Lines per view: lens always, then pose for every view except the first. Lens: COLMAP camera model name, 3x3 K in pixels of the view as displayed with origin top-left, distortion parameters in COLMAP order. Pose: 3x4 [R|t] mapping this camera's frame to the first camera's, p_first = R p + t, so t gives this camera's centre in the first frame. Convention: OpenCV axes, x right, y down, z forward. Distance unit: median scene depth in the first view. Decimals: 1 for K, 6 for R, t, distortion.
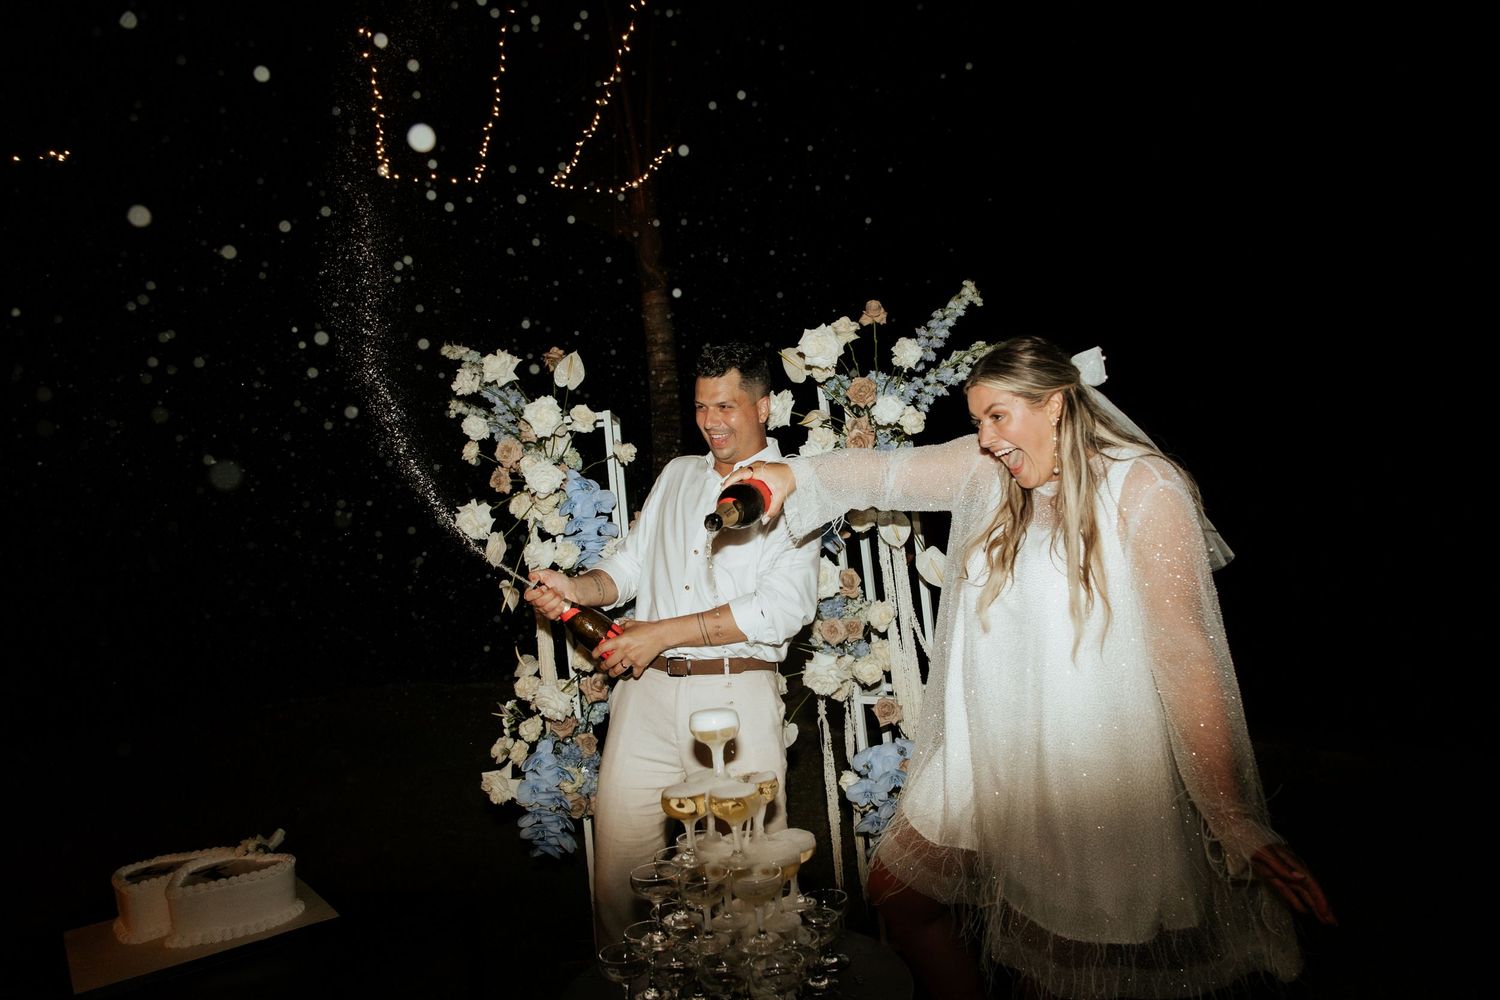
lens RADIAL K [[1023.9, 0, 750.0], [0, 1023.9, 500.0], [0, 0, 1]] dist [0.017761, 0.003702]
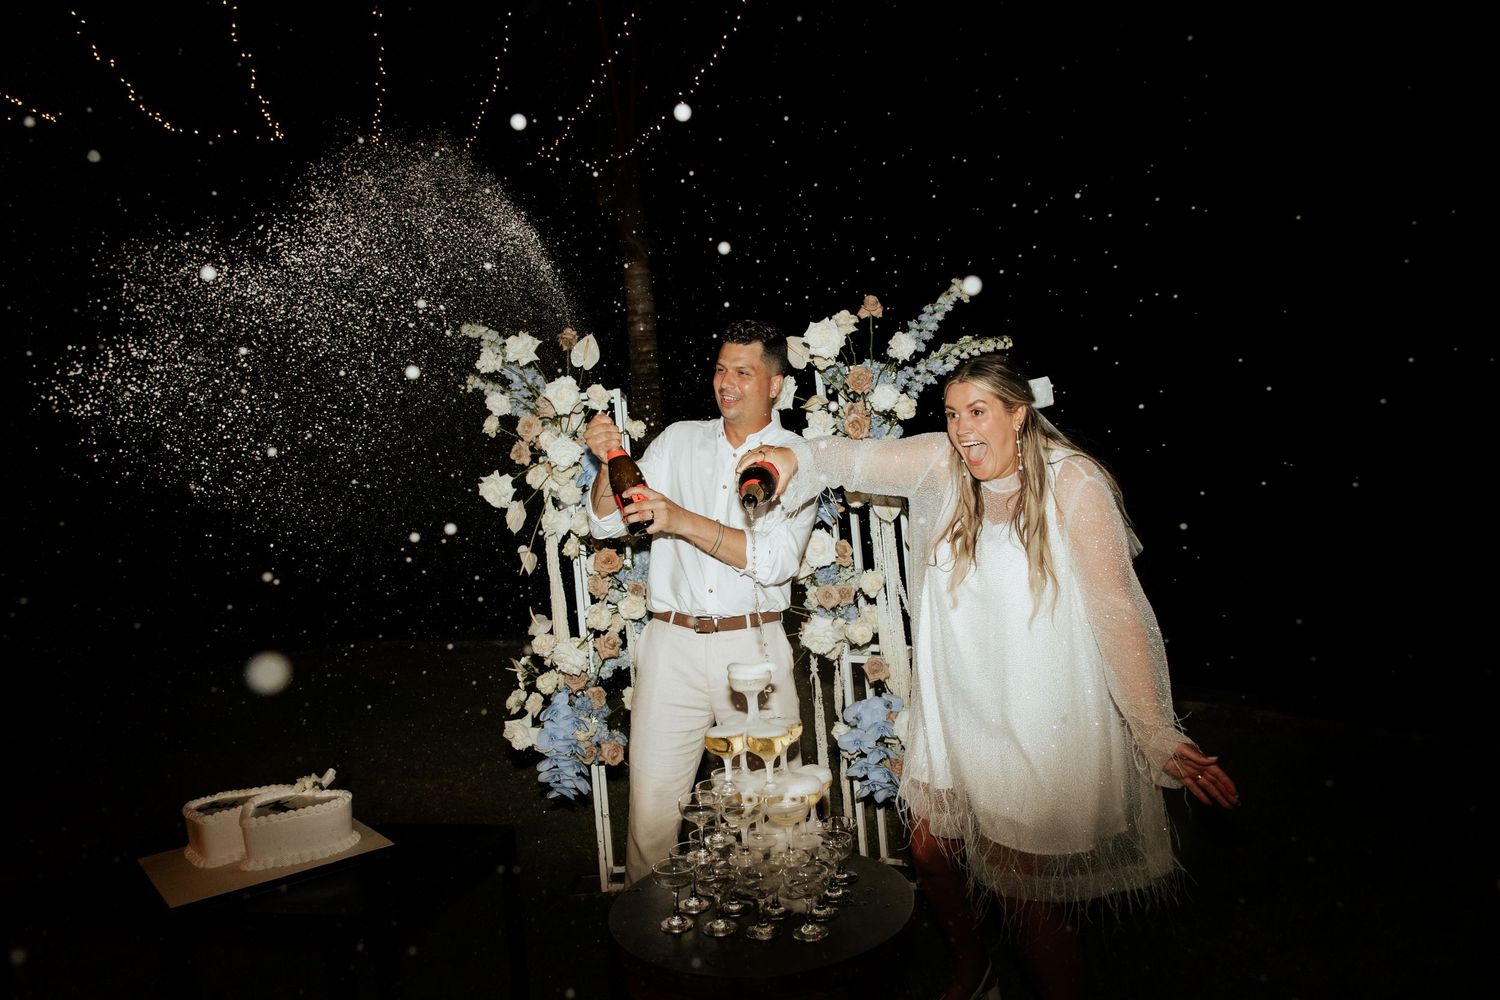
lens RADIAL K [[1030.4, 0, 747.6], [0, 1030.4, 499.0], [0, 0, 1]] dist [0.021677, 0.001618]
pose [[0.998988, 0.015966, 0.042043, -0.052059], [-0.017444, 0.999234, 0.035030, -0.013738], [-0.041452, -0.035728, 0.998502, -0.097659]]
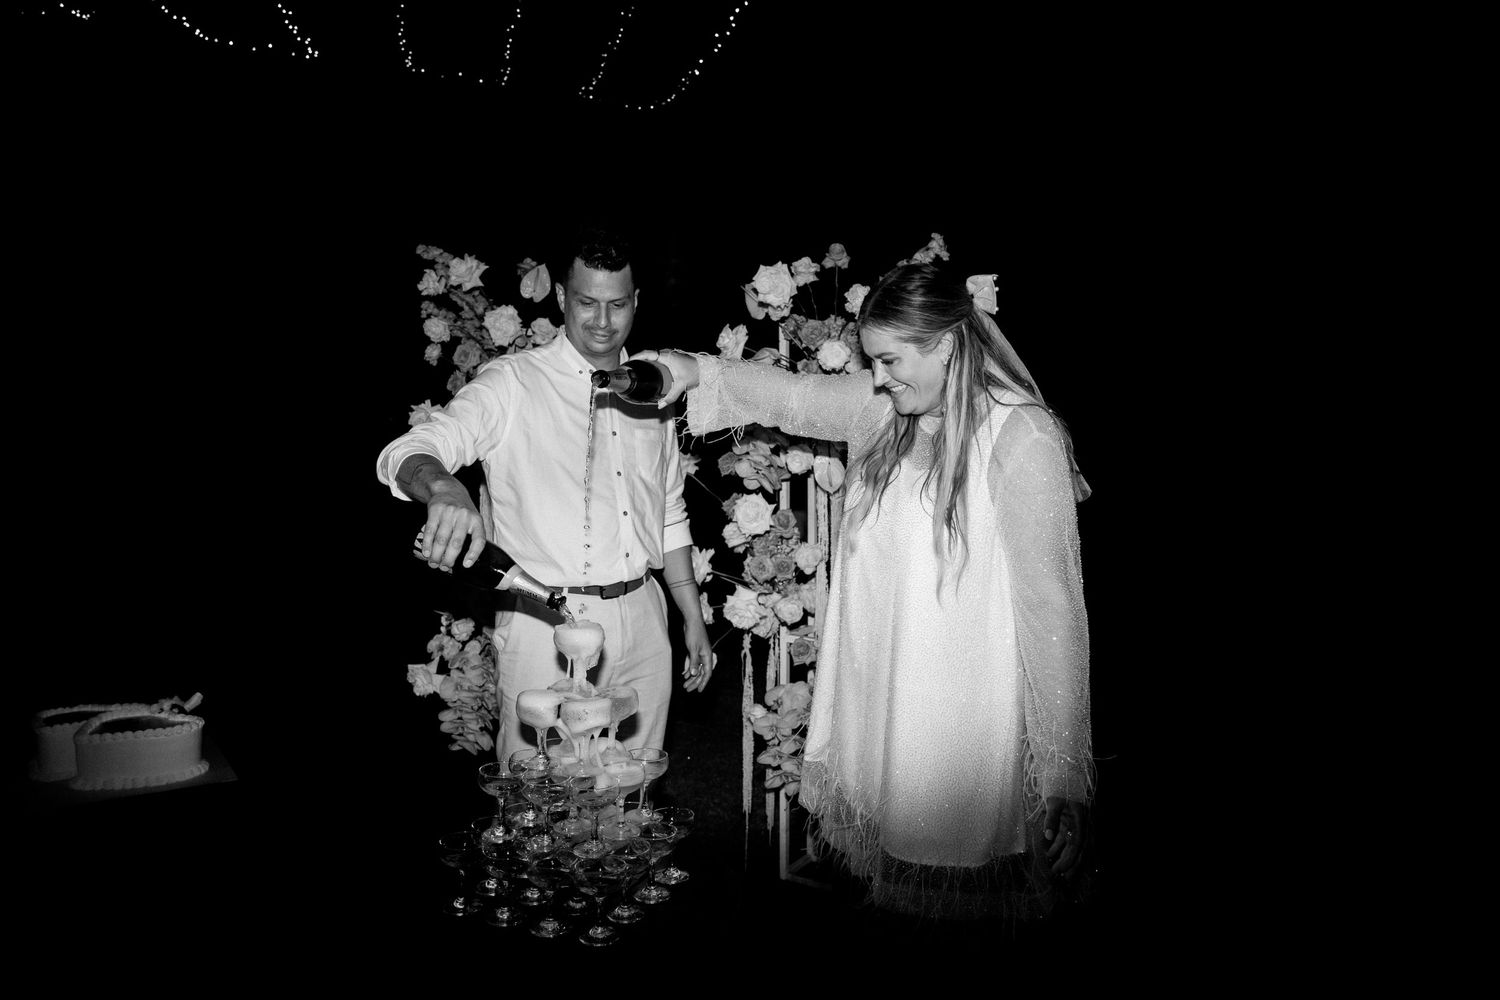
lens RADIAL K [[1023.9, 0, 750.0], [0, 1023.9, 500.0], [0, 0, 1]] dist [0.017761, 0.003702]
pose [[0.993359, 0.112025, -0.026237, 0.087150], [-0.110238, 0.991984, 0.061767, -0.000215], [0.032946, -0.058465, 0.997746, -0.008393]]
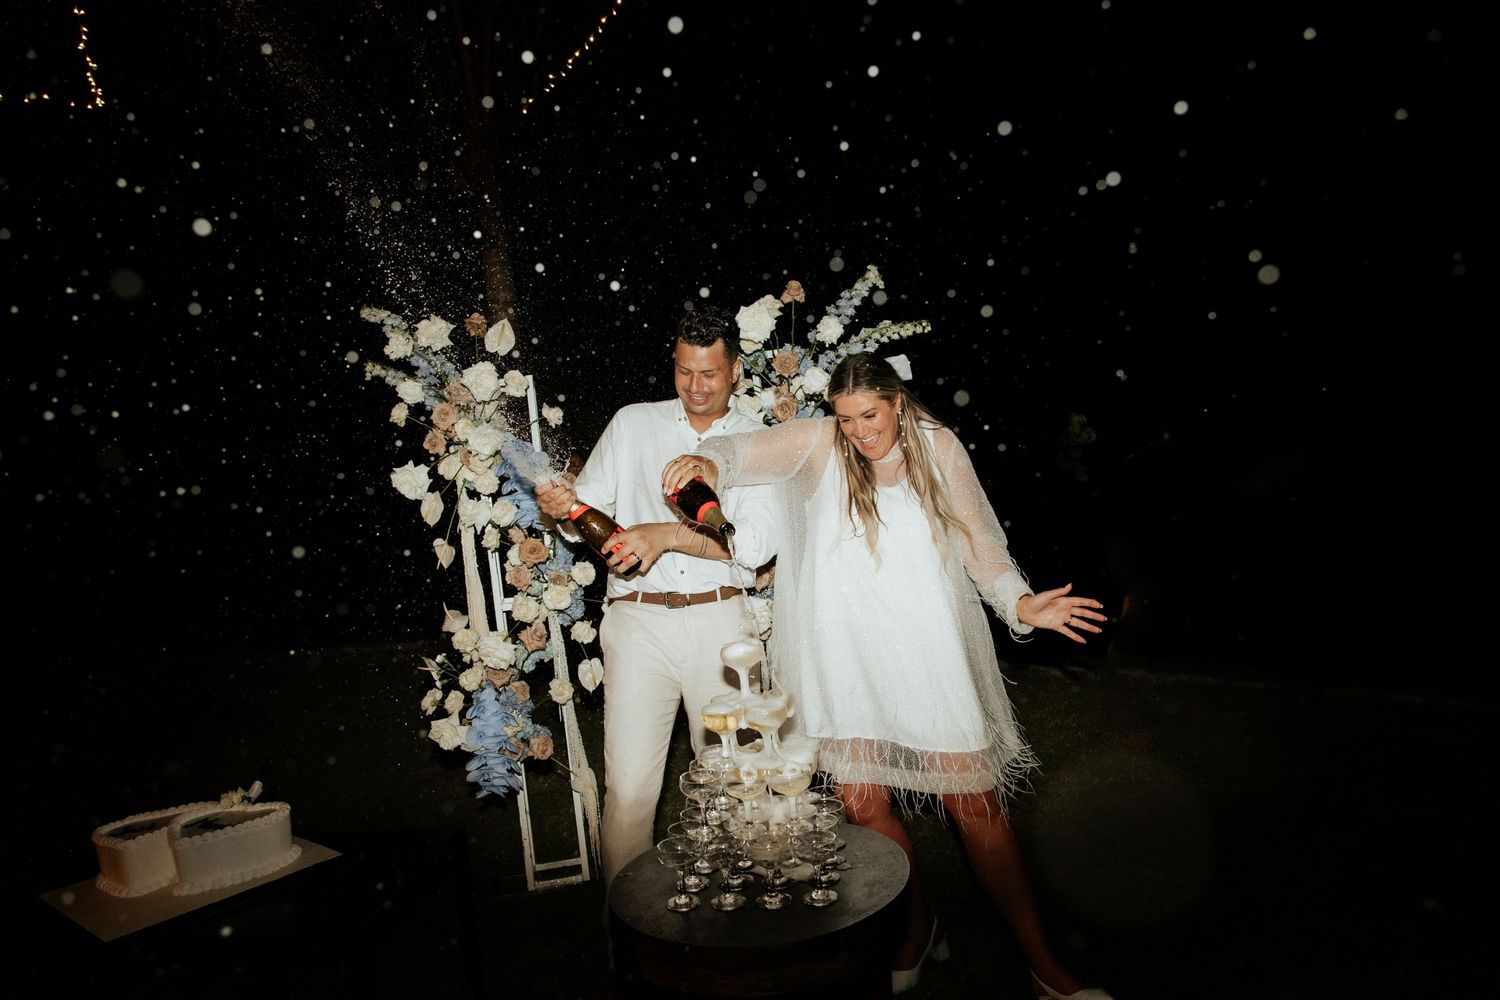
lens RADIAL K [[1030.4, 0, 747.6], [0, 1030.4, 499.0], [0, 0, 1]] dist [0.021677, 0.001618]
pose [[0.977768, -0.011755, 0.209358, -0.160288], [0.003582, 0.999218, 0.039375, -0.002051], [-0.209657, -0.037750, 0.977046, -0.090027]]
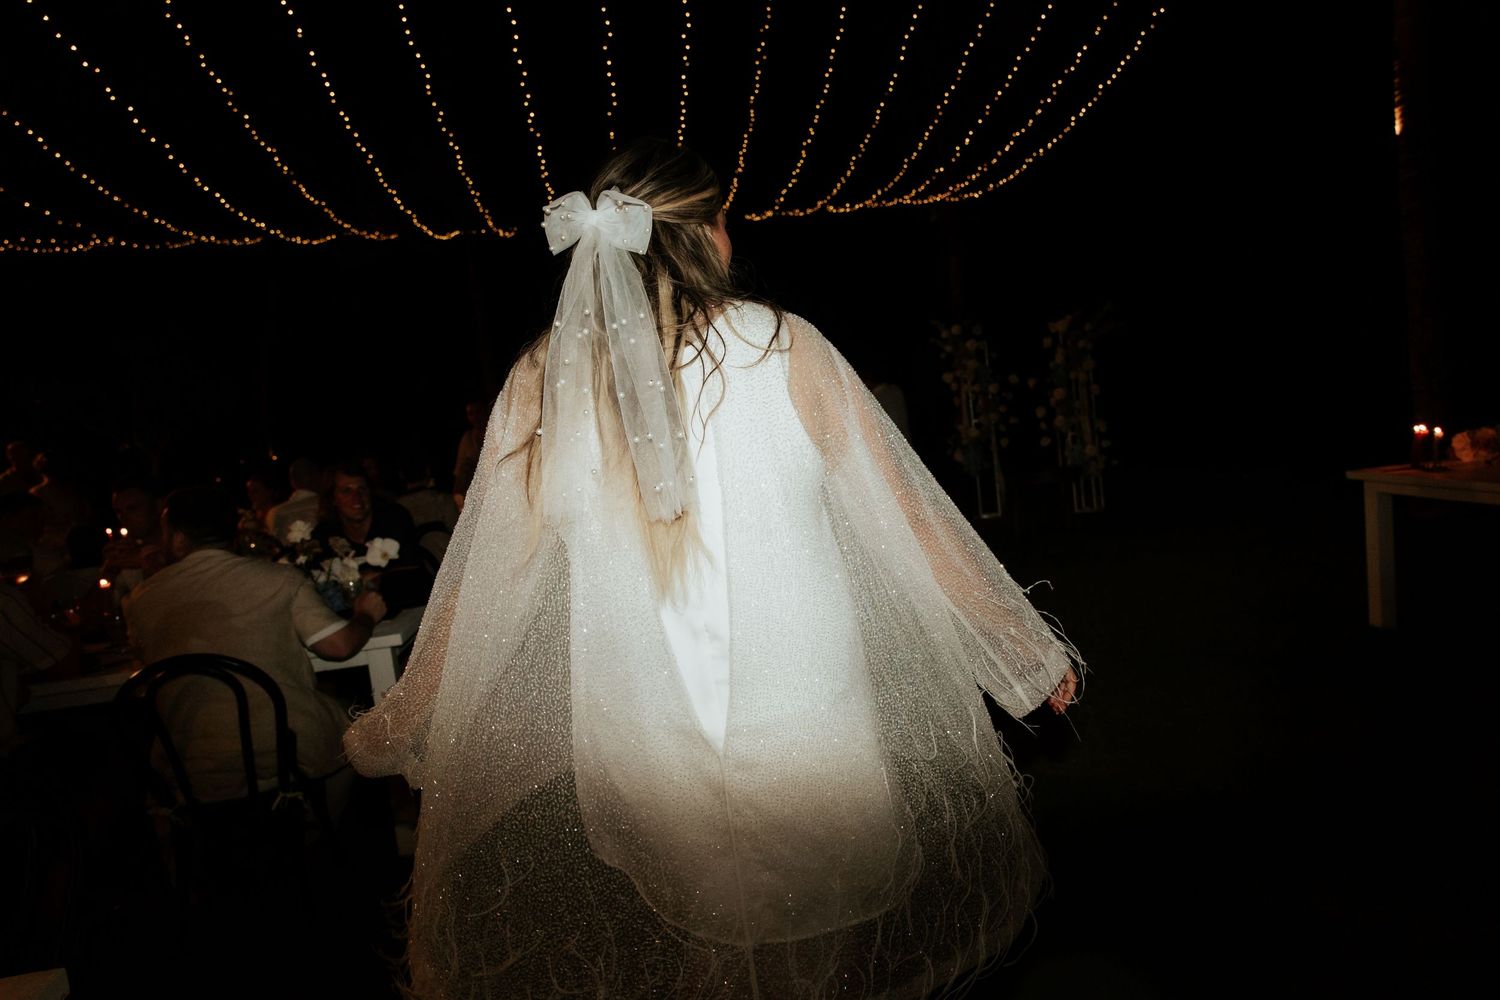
lens RADIAL K [[1030.4, 0, 747.6], [0, 1030.4, 499.0], [0, 0, 1]] dist [0.021677, 0.001618]
pose [[0.981026, 0.011185, -0.193554, -0.261822], [0.016201, 0.990113, 0.139333, -0.067245], [0.193198, -0.139825, 0.971145, -2.424654]]
